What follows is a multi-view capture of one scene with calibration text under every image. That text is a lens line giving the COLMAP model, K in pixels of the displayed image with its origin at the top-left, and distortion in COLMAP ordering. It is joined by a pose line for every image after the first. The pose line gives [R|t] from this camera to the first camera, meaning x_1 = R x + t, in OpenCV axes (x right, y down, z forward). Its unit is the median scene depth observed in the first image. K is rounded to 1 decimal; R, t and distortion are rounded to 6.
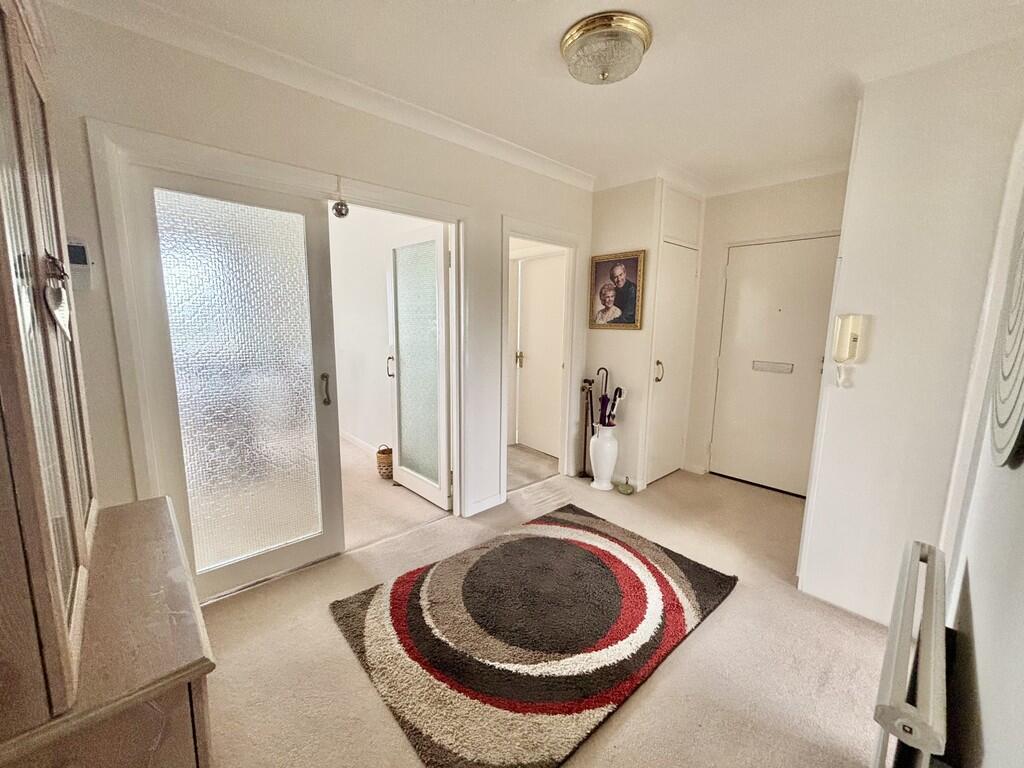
lens RADIAL K [[413.1, 0, 513.0], [0, 413.1, 378.4], [0, 0, 1]] dist [0.001316, 0.000887]
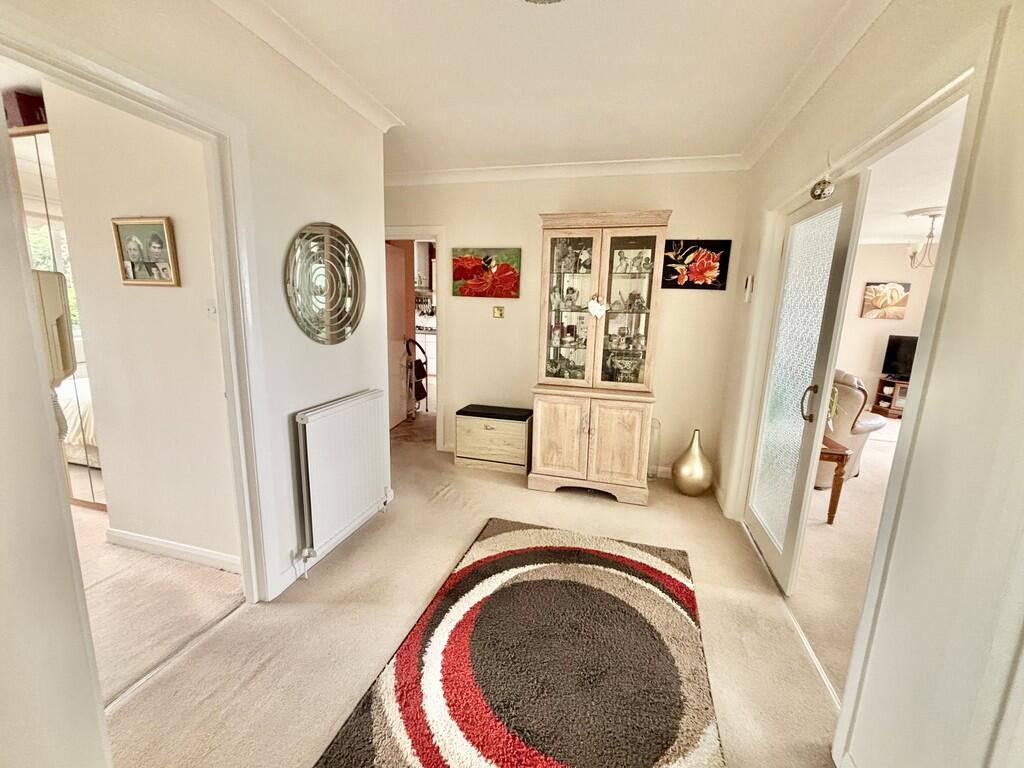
lens RADIAL K [[413.1, 0, 510.1], [0, 413.1, 385.4], [0, 0, 1]] dist [0.001316, 0.000887]
pose [[-0.850328, 0.062362, -0.522544, 0.584170], [-0.114644, 0.947153, 0.299595, -0.211899], [0.513613, 0.314661, -0.798242, 1.510445]]
